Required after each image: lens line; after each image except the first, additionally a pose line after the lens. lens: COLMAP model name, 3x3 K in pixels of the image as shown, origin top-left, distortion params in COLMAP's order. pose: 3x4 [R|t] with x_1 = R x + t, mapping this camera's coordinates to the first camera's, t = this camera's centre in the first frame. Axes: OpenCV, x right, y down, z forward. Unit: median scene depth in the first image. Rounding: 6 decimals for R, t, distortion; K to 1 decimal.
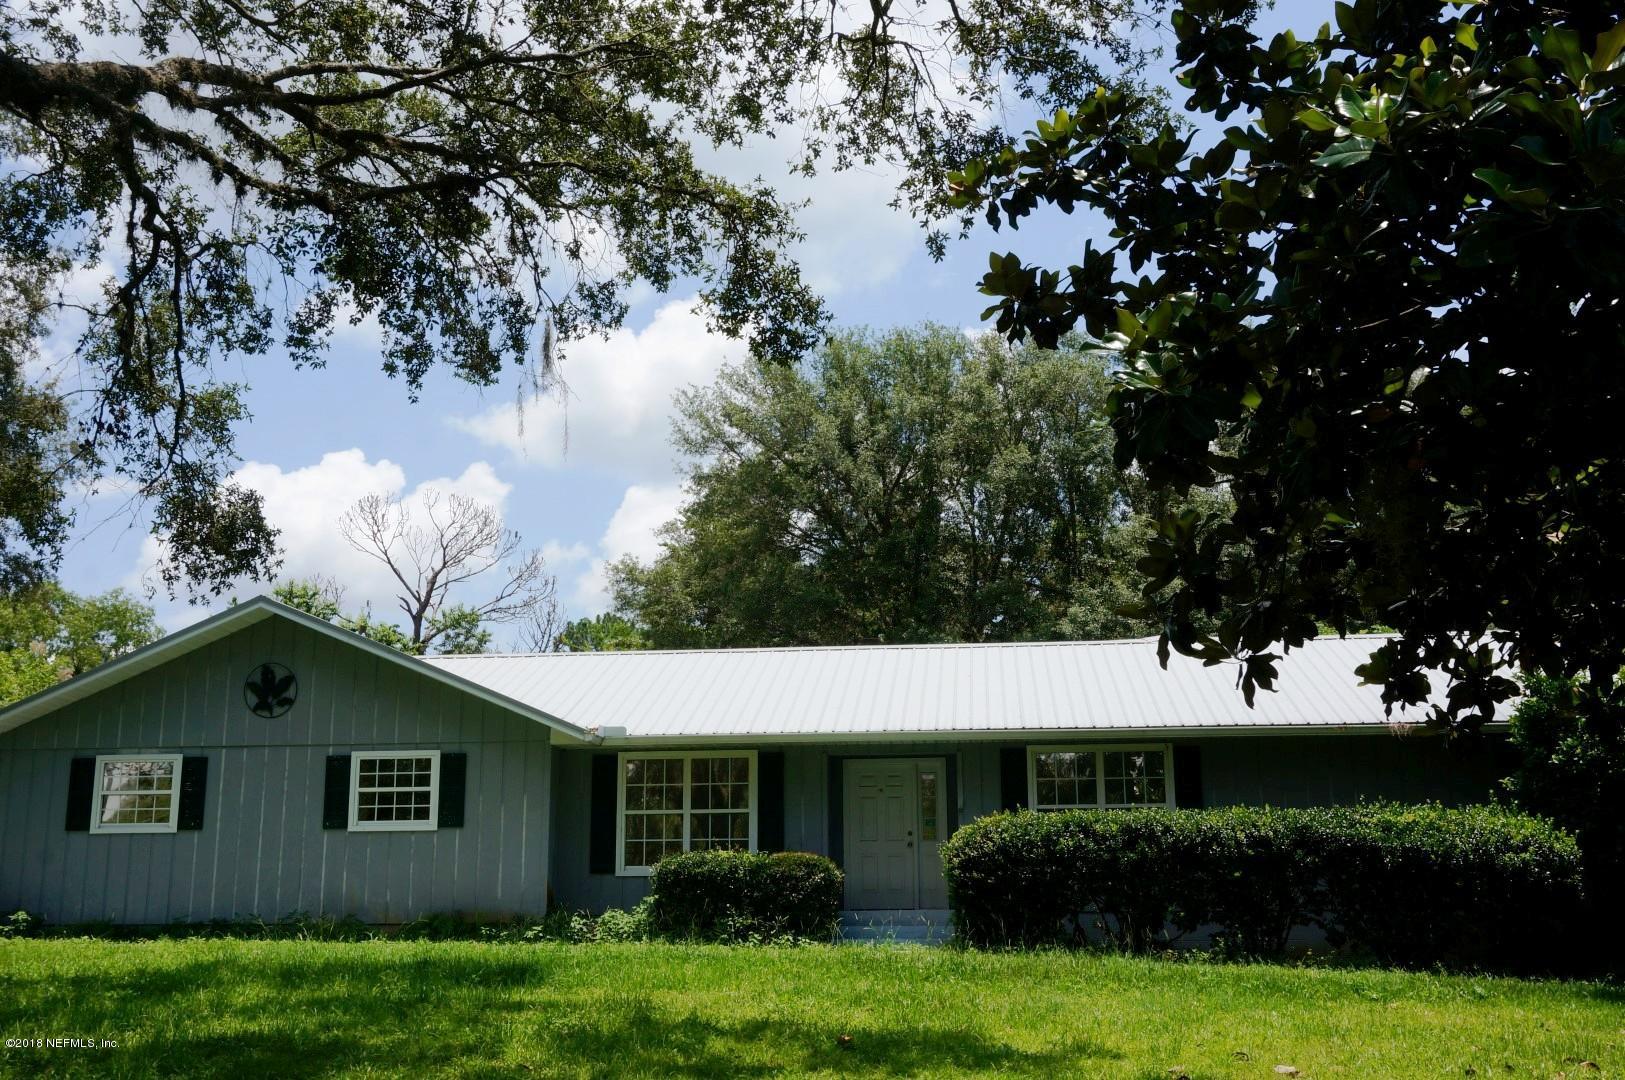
lens RADIAL K [[1743.7, 0, 812.5], [0, 1743.7, 540.0], [0, 0, 1]] dist [-0.001932, 0.007938]
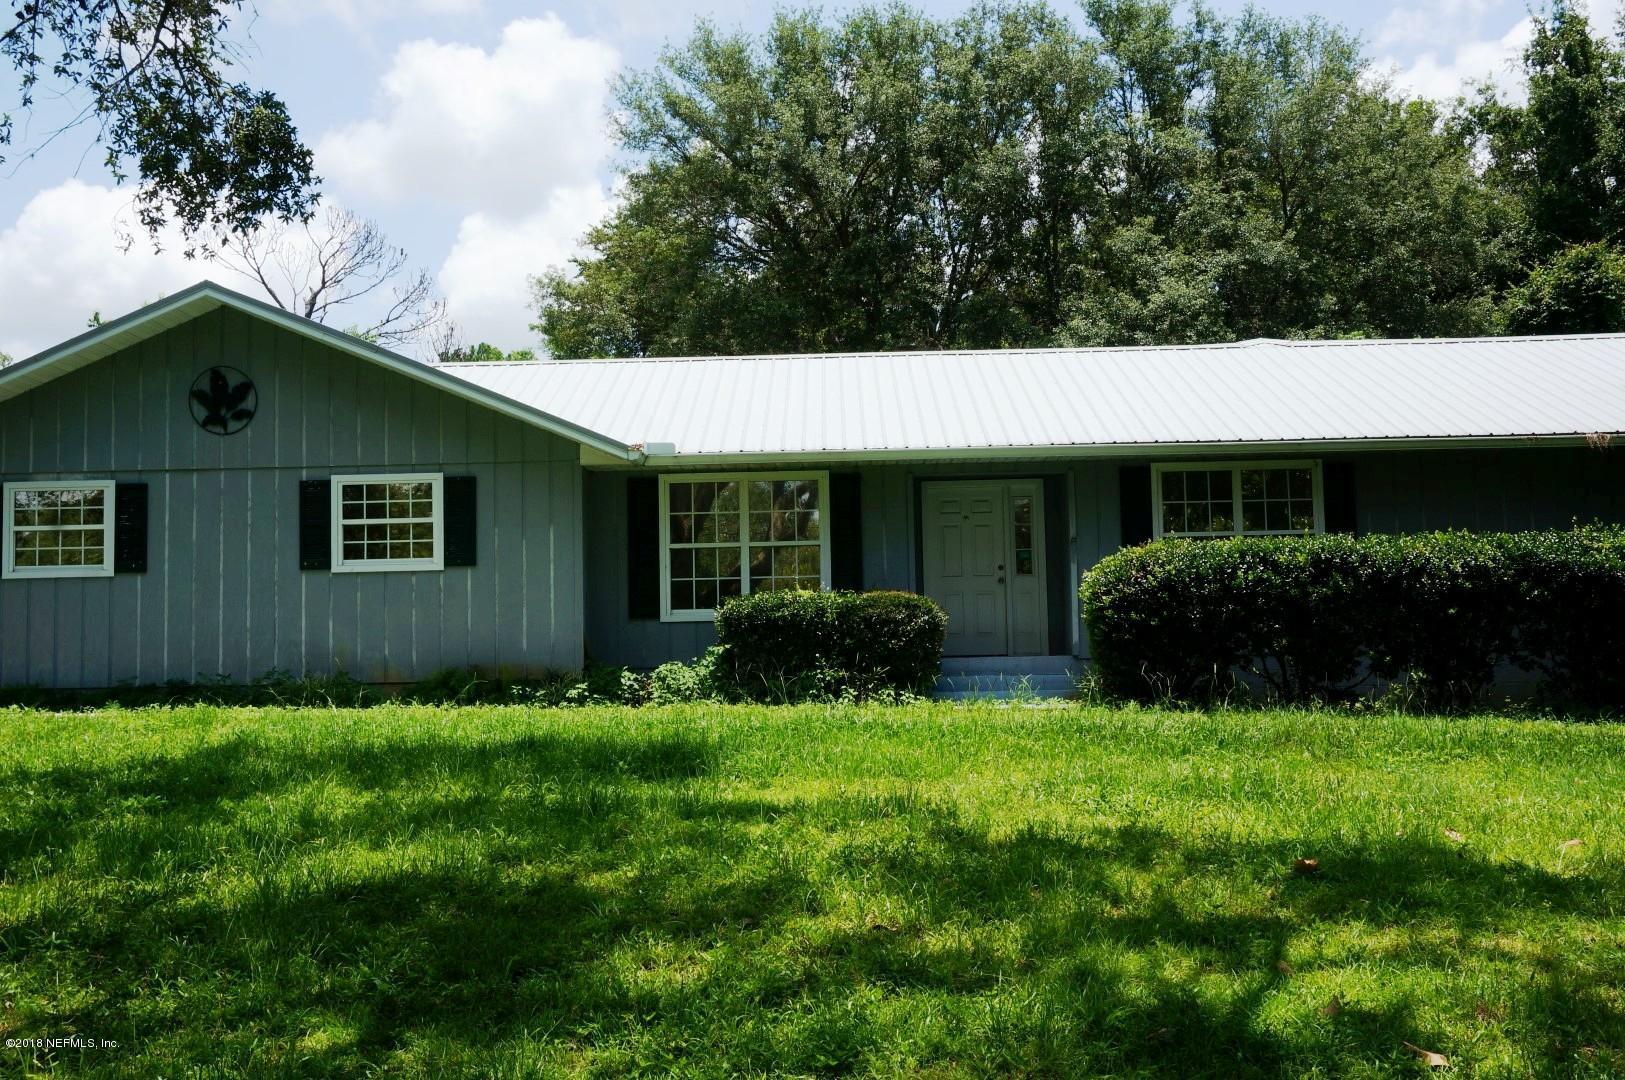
lens RADIAL K [[1743.7, 0, 812.5], [0, 1743.7, 540.0], [0, 0, 1]] dist [-0.001932, 0.007938]
pose [[0.996175, -0.009667, 0.086847, -0.112818], [-0.003383, 0.988850, 0.148876, 0.029855], [-0.087318, -0.148601, 0.985035, 0.179120]]
